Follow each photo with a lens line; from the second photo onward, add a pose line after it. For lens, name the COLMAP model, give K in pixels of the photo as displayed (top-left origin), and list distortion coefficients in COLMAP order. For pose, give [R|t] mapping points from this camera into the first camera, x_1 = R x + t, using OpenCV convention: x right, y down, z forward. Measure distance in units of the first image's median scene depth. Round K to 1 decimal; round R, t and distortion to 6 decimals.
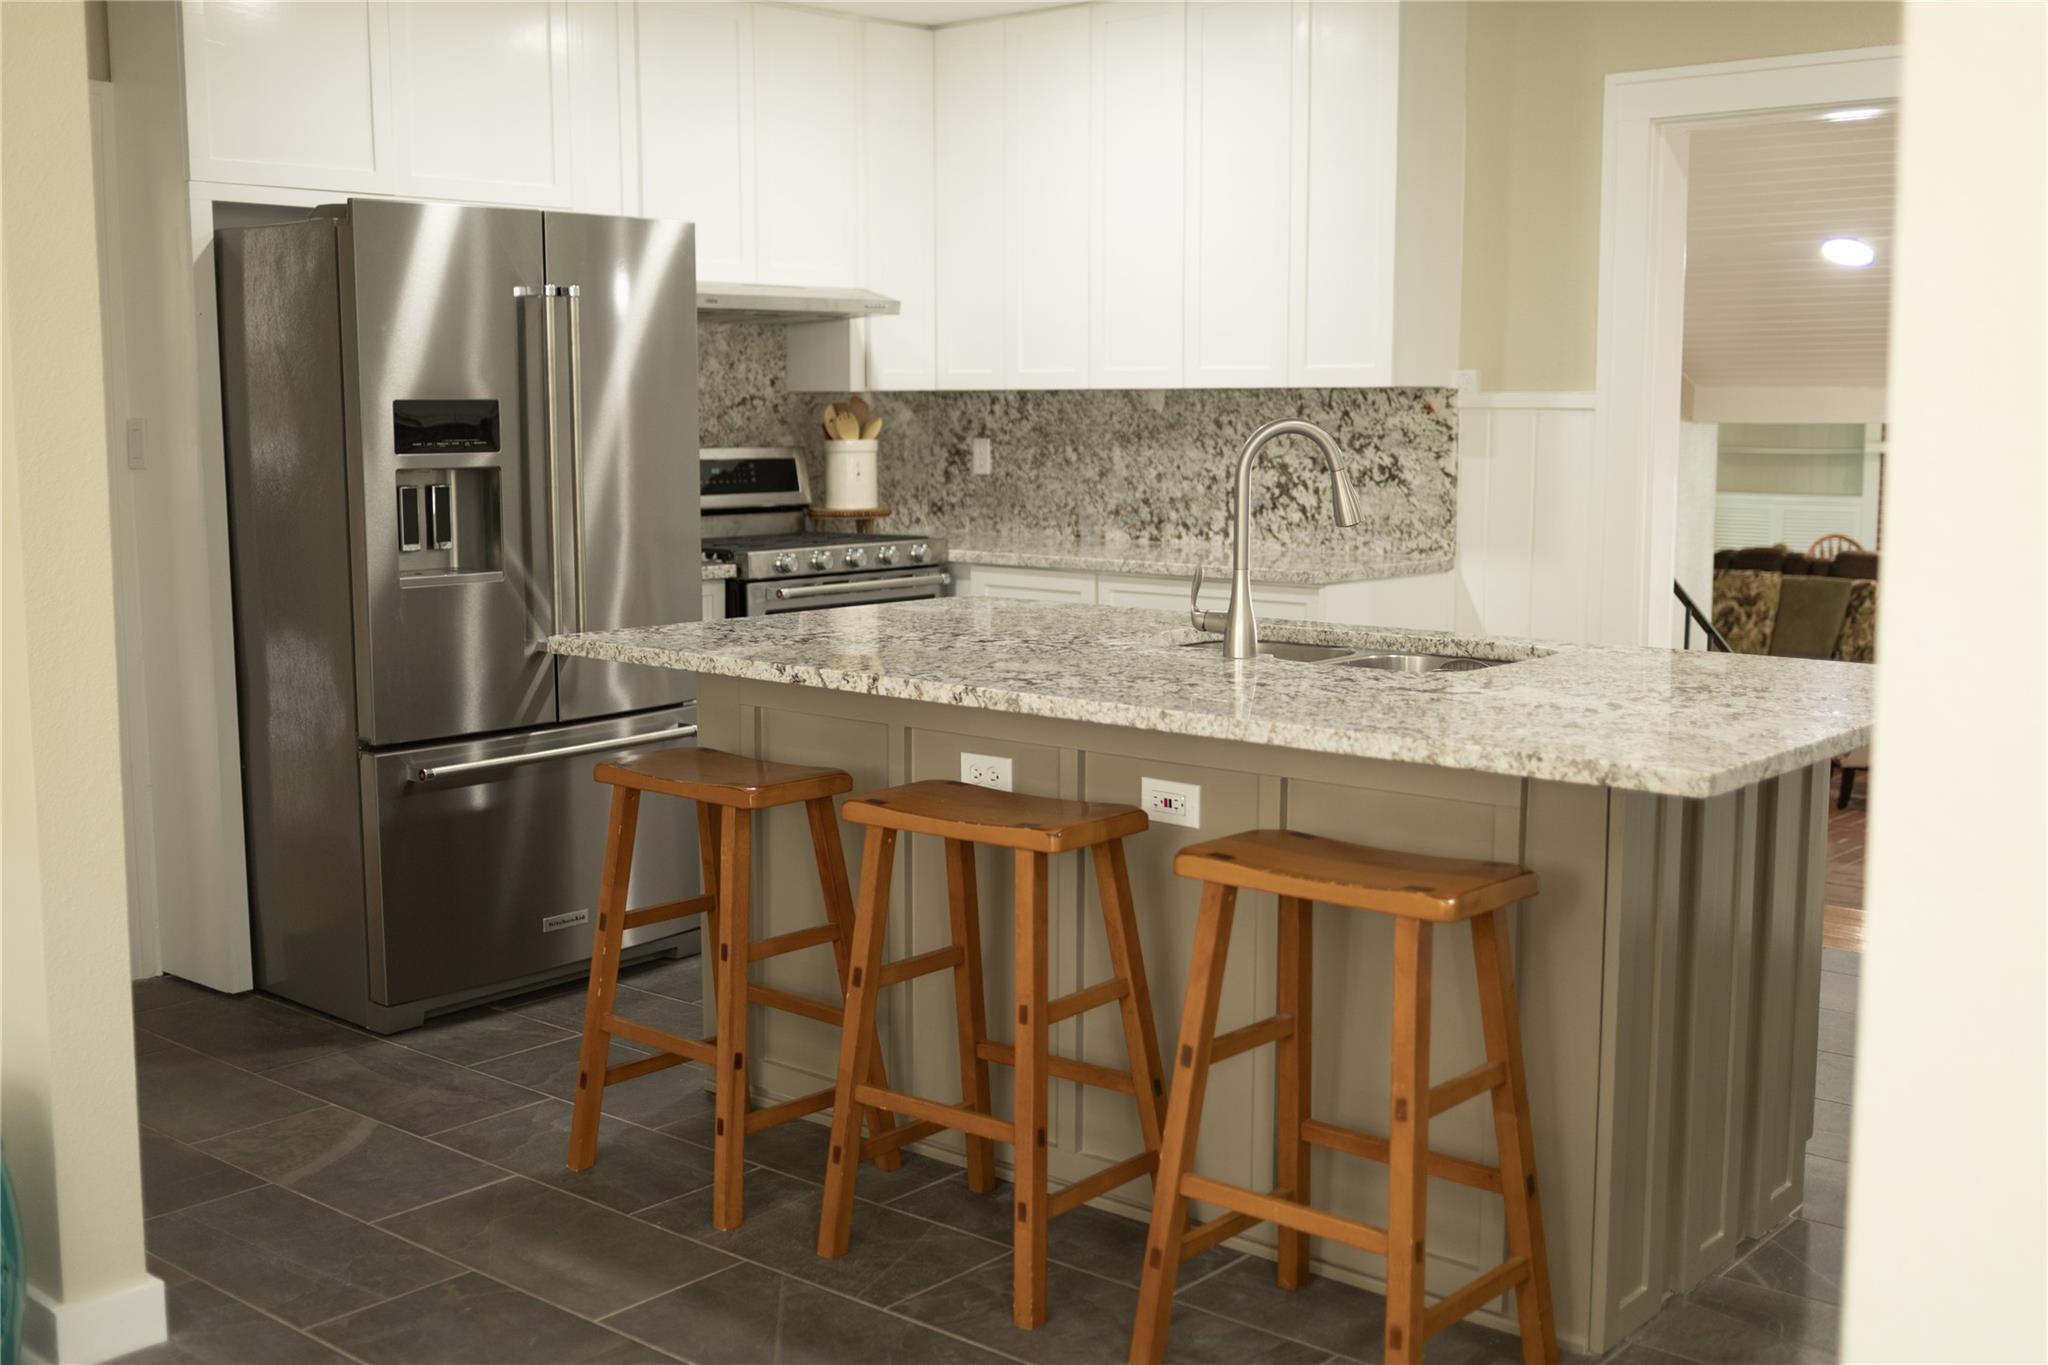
lens RADIAL K [[2145.5, 0, 1027.1], [0, 2145.5, 688.1], [0, 0, 1]] dist [-0.011964, 0.000000]
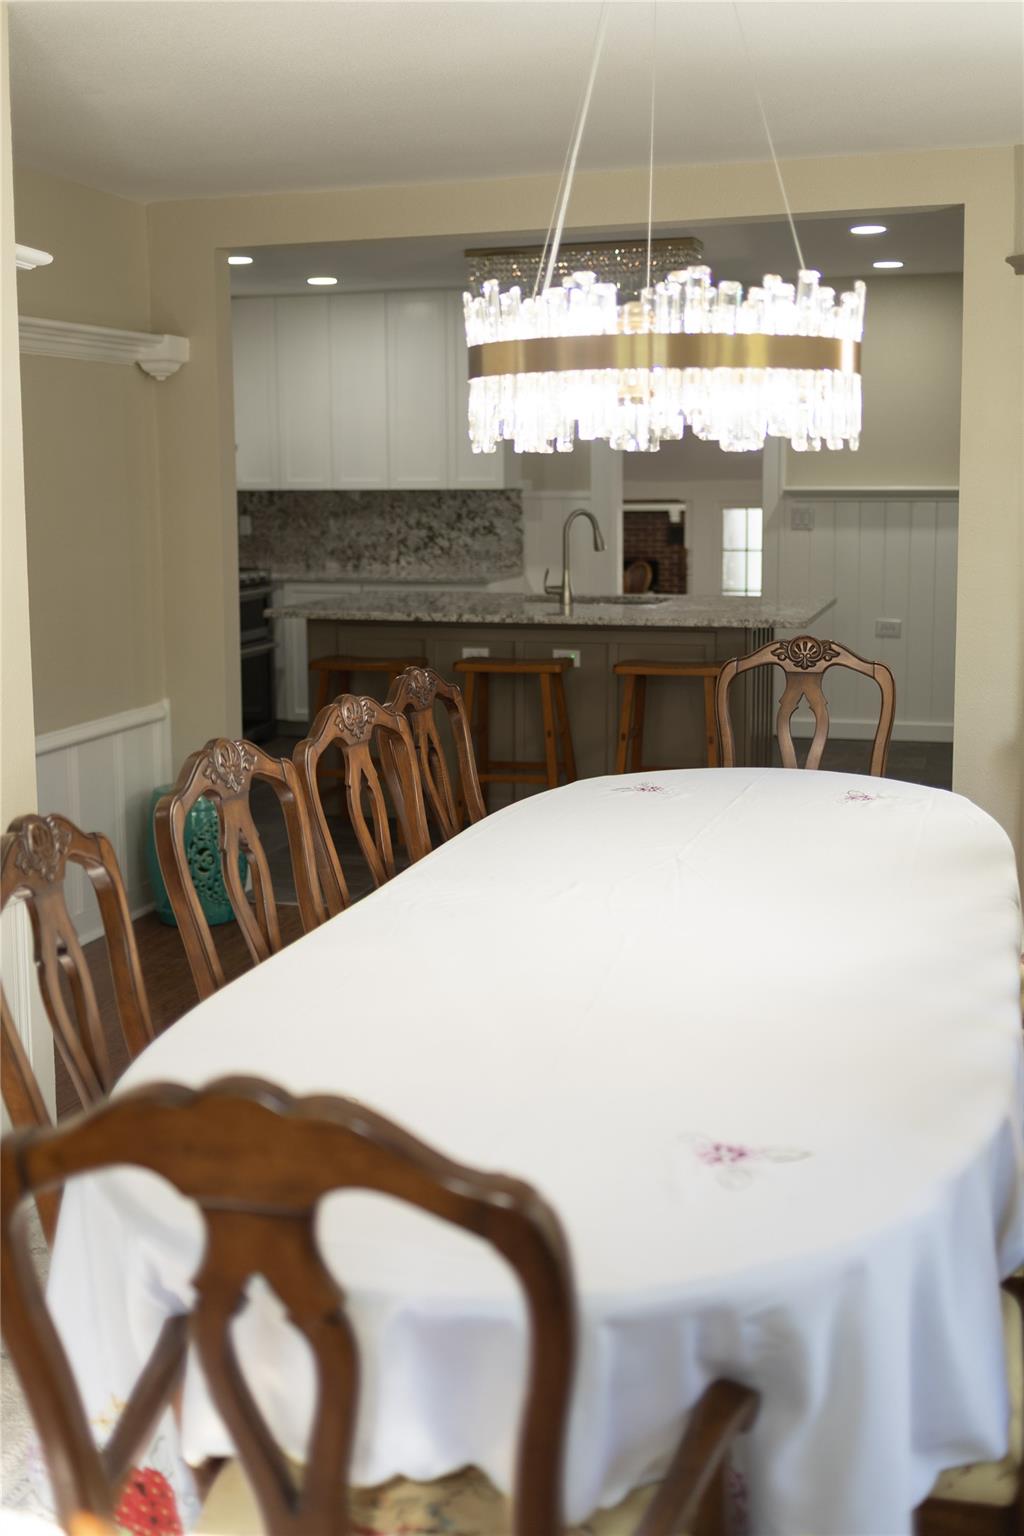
lens RADIAL K [[1609.2, 0, 511.1], [0, 1609.2, 765.6], [0, 0, 1]] dist [-0.011964, 0.000000]
pose [[0.912225, -0.079291, 0.401944, -0.441999], [0.060247, 0.996389, 0.059824, 0.034824], [-0.405236, -0.030357, 0.913708, -0.430261]]
